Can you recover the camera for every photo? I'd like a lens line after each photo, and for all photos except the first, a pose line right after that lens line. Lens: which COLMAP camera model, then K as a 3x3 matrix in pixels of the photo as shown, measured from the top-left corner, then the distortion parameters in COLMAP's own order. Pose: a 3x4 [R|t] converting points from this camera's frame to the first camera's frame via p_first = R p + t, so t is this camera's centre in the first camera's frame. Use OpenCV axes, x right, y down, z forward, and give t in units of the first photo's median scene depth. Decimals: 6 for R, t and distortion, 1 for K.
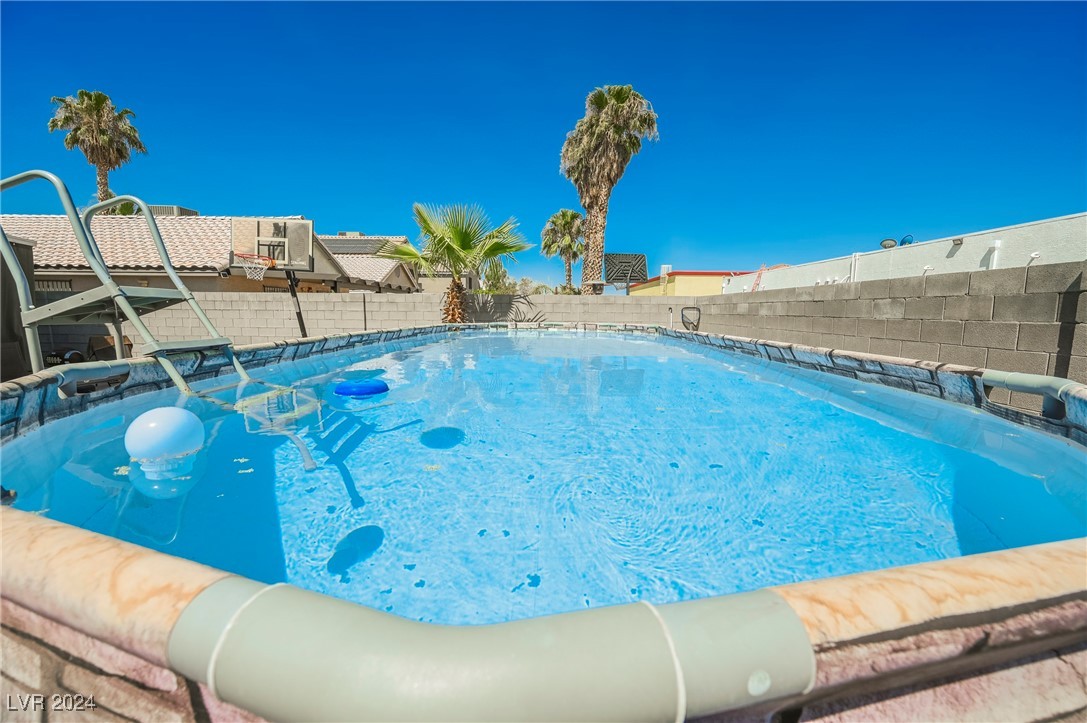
lens RADIAL K [[427.0, 0, 541.0], [0, 427.0, 357.0], [0, 0, 1]] dist [-0.002503, 0.000239]
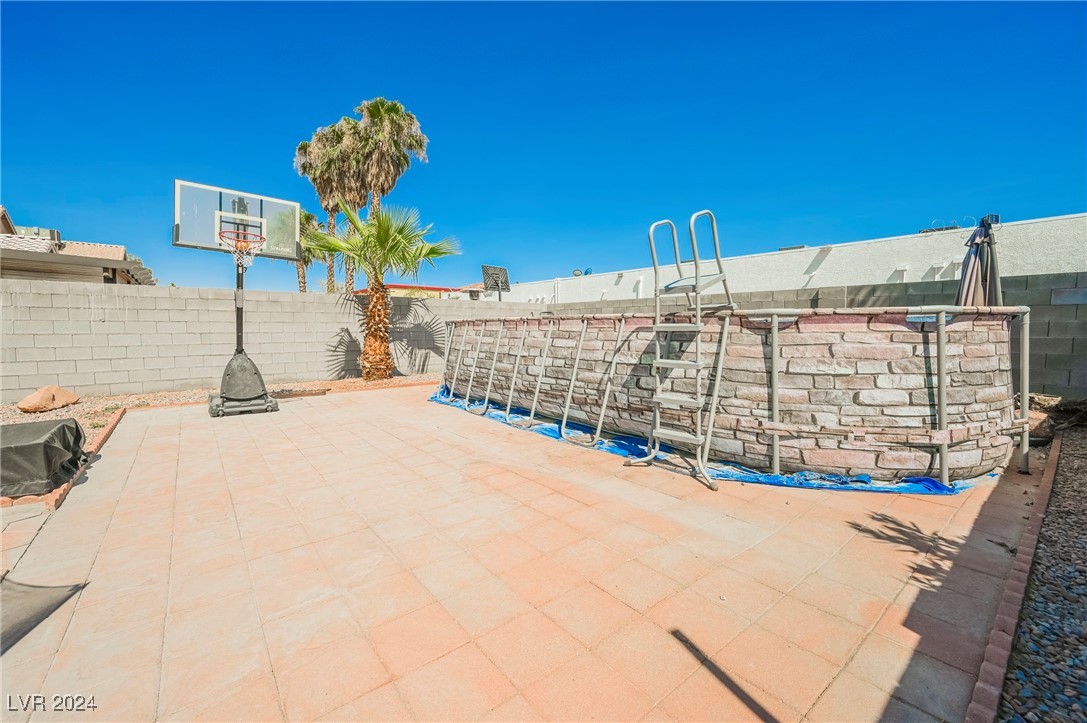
lens RADIAL K [[427.0, 0, 534.4], [0, 427.0, 369.7], [0, 0, 1]] dist [-0.002503, 0.000239]
pose [[0.765438, -0.071768, 0.639495, -0.549106], [0.074303, 0.996972, 0.022950, 0.028691], [-0.639205, 0.029950, 0.768453, 0.016298]]
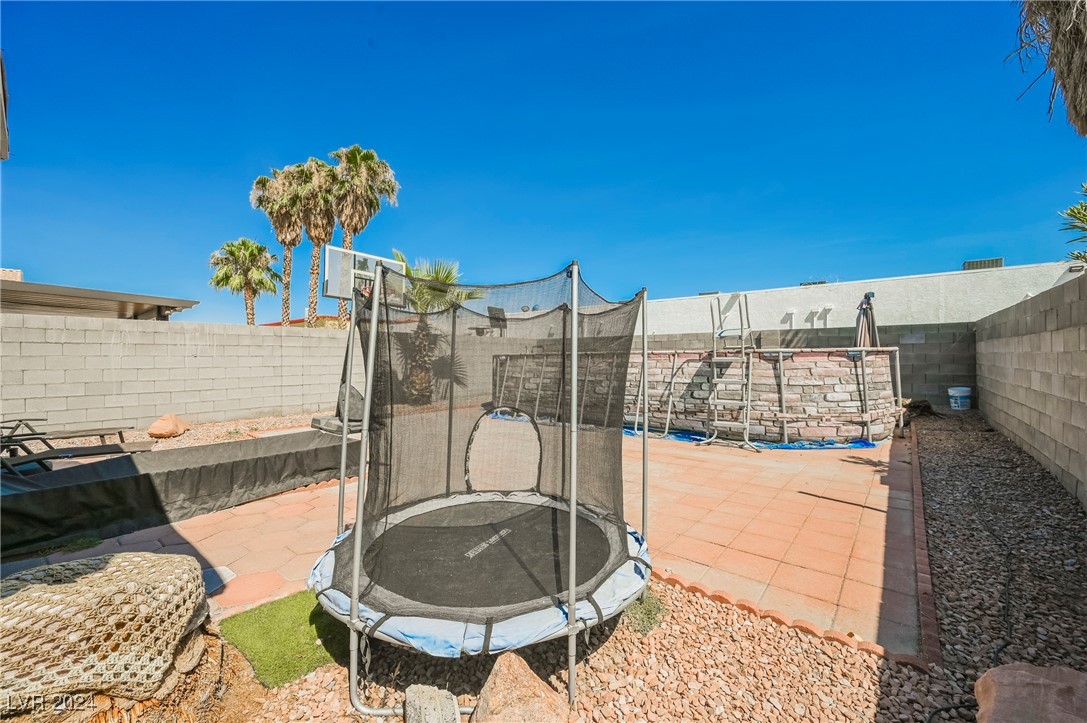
lens RADIAL K [[427.0, 0, 537.8], [0, 427.0, 365.9], [0, 0, 1]] dist [-0.002503, 0.000239]
pose [[0.629444, -0.025804, 0.776617, -0.875078], [0.092756, 0.994797, -0.042125, 0.019811], [-0.771490, 0.098551, 0.628563, 0.041761]]
